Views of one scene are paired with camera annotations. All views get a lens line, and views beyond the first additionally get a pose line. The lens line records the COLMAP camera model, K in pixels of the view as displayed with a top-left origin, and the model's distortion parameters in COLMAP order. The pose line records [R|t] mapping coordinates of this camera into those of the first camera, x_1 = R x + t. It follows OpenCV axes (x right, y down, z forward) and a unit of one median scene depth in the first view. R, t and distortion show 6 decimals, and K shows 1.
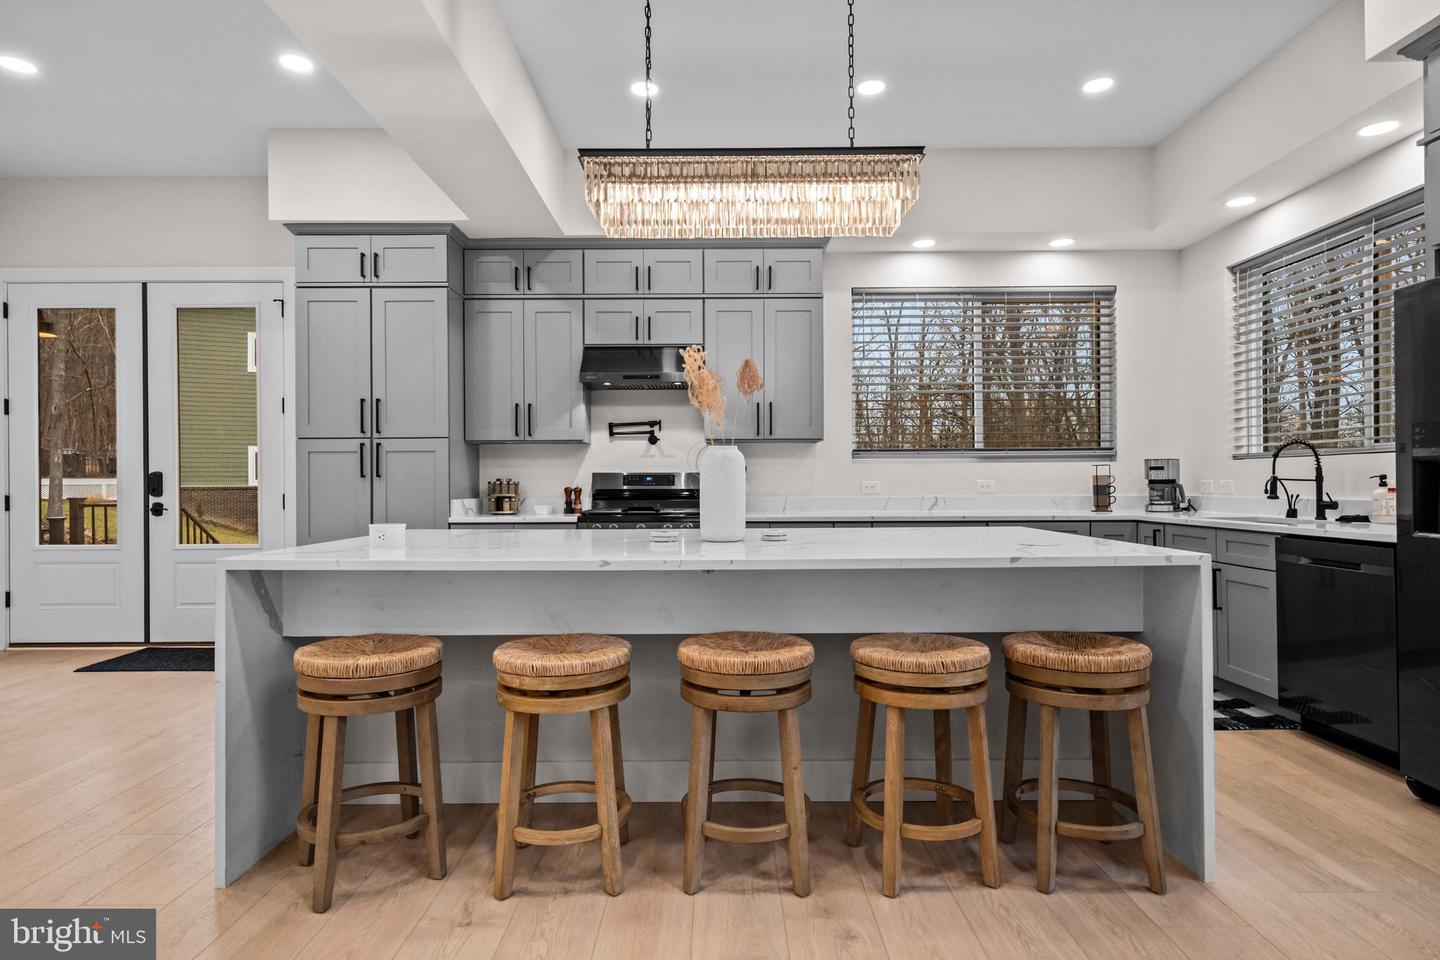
lens RADIAL K [[785.8, 0, 715.9], [0, 785.8, 482.9], [0, 0, 1]] dist [0.006171, 0.001084]
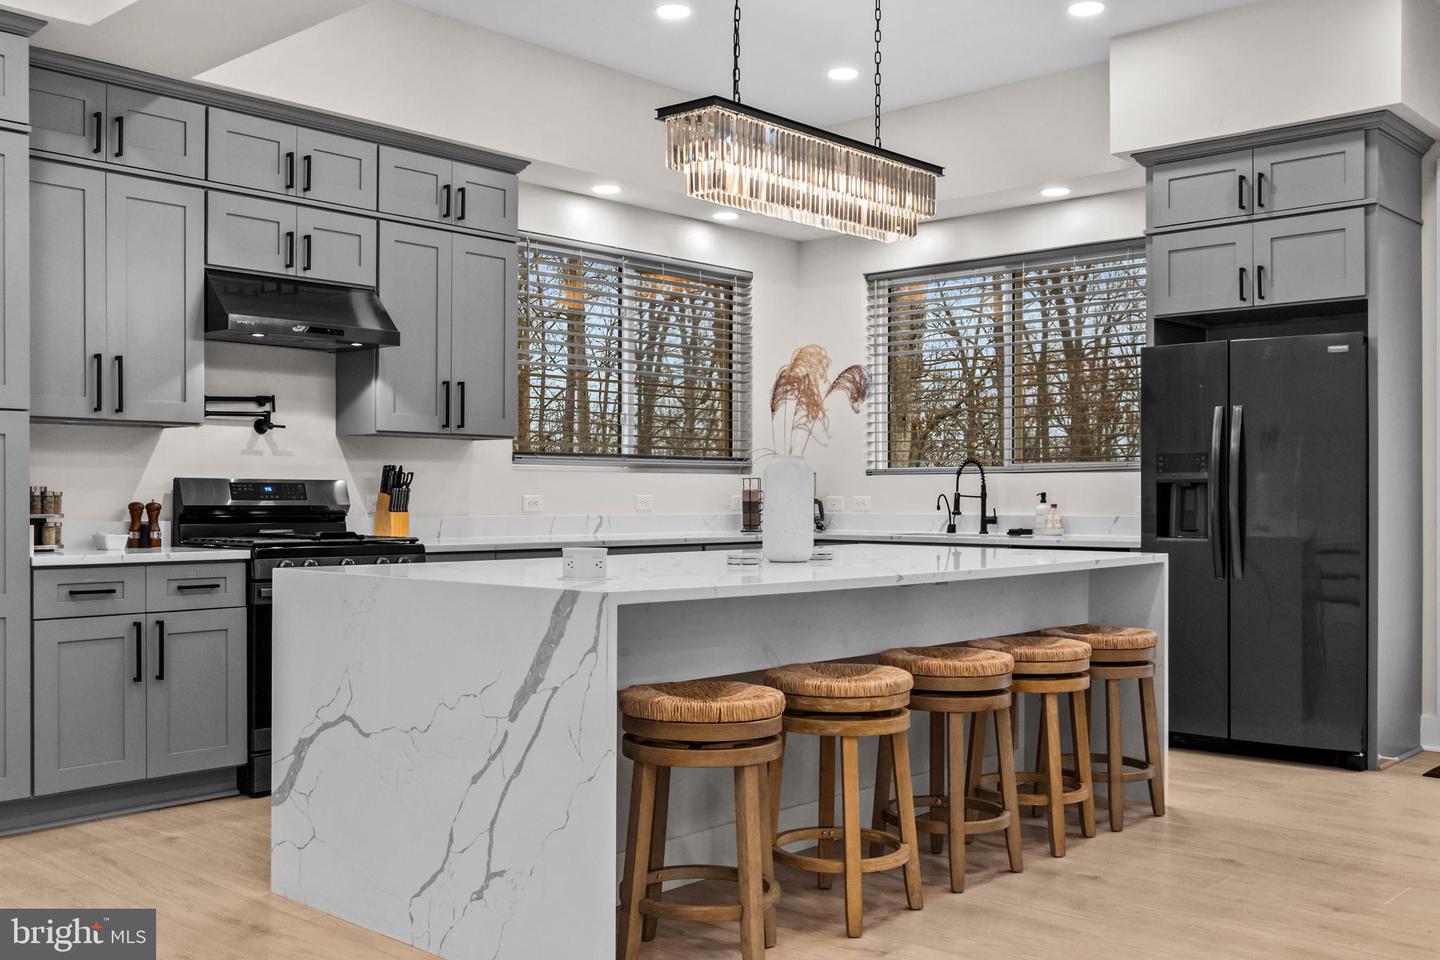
lens RADIAL K [[1381.5, 0, 707.6], [0, 1381.5, 489.2], [0, 0, 1]] dist [0.000620, 0.000000]
pose [[0.676763, 0.009466, 0.736140, -0.686300], [-0.003522, 0.999948, -0.009619, 0.004211], [-0.736192, 0.003917, 0.676761, 0.006529]]
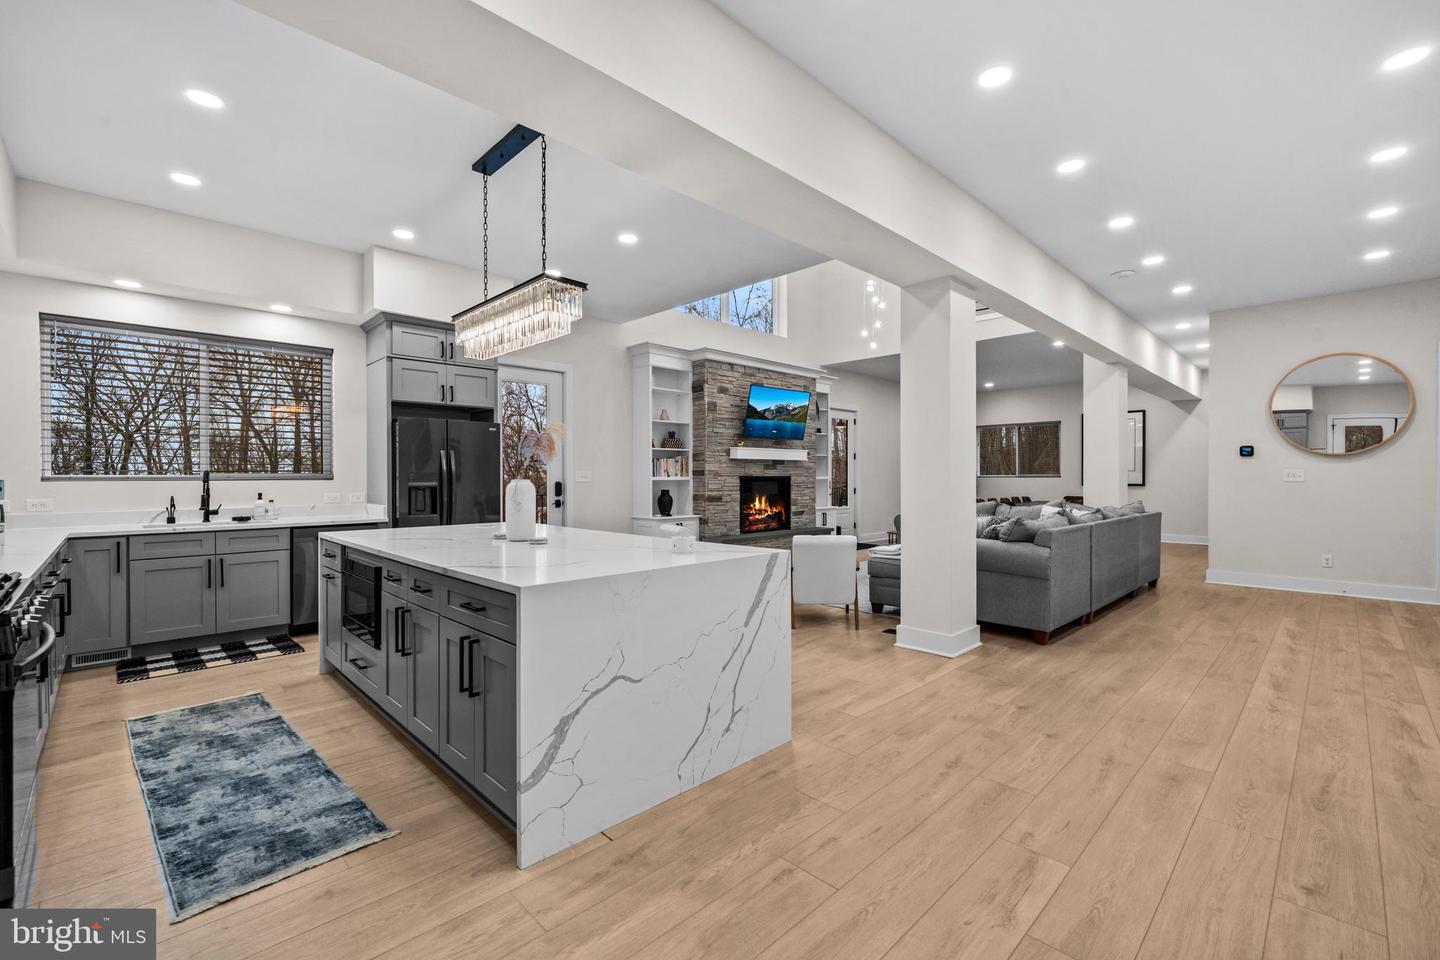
lens RADIAL K [[614.3, 0, 720.8], [0, 614.3, 480.0], [0, 0, 1]] dist [0.000713, 0.000192]
pose [[-0.704627, 0.002473, 0.709574, -0.650069], [0.006417, 0.999975, 0.002887, -0.026883], [-0.709549, 0.006588, -0.704626, 0.899329]]
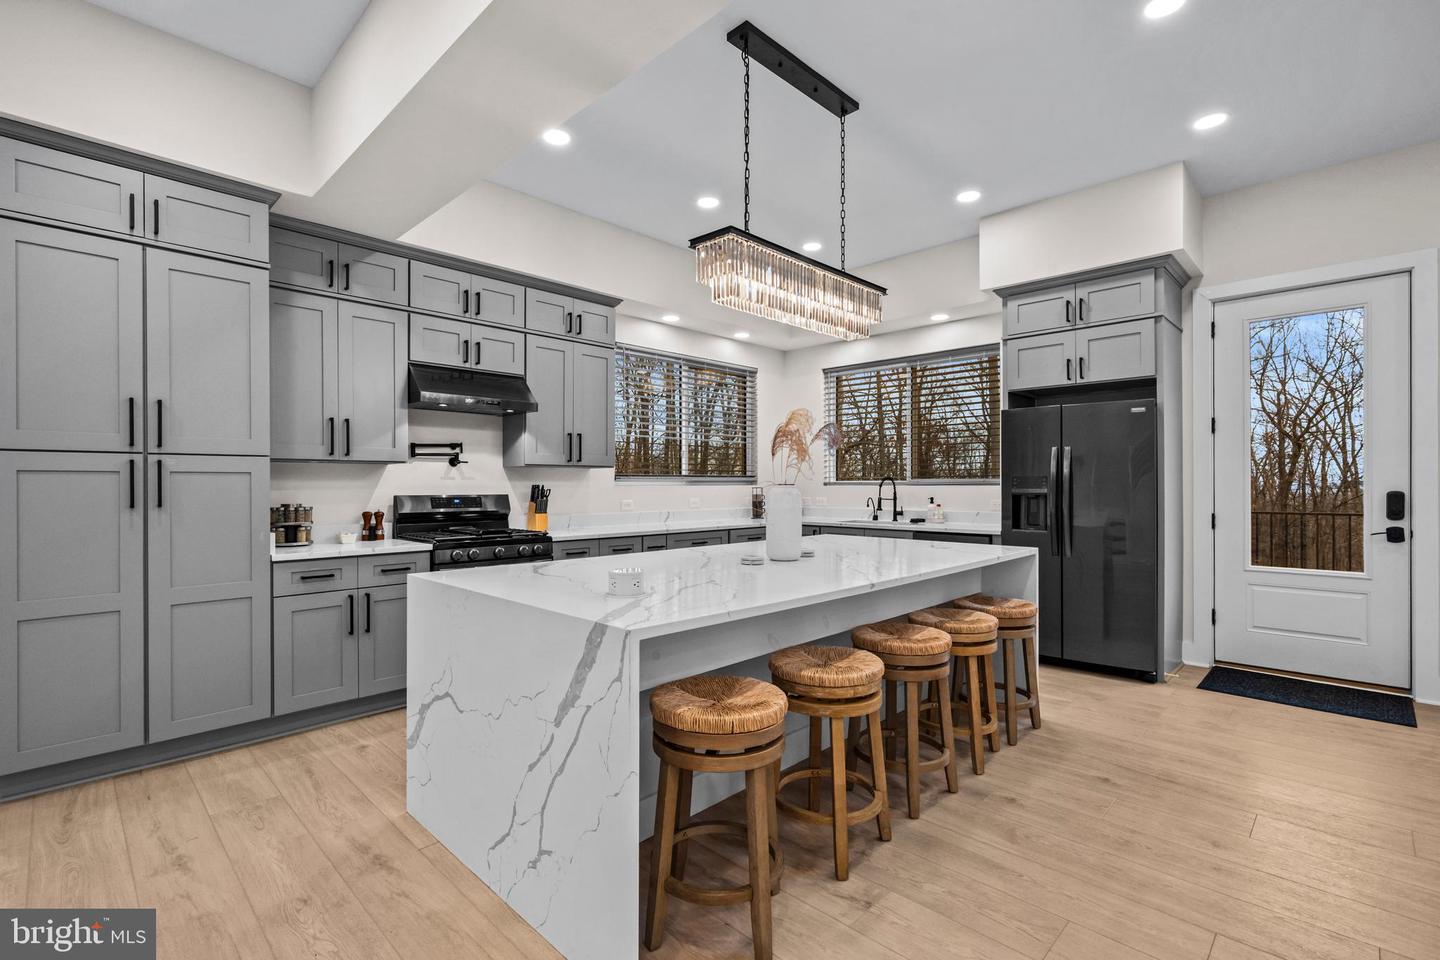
lens RADIAL K [[657.2, 0, 715.0], [0, 657.2, 482.5], [0, 0, 1]] dist [-0.000130, 0.000519]
pose [[0.699584, 0.005454, 0.714529, -0.474786], [-0.001121, 0.999978, -0.006536, -0.025271], [-0.714549, 0.003772, 0.699575, 0.190925]]
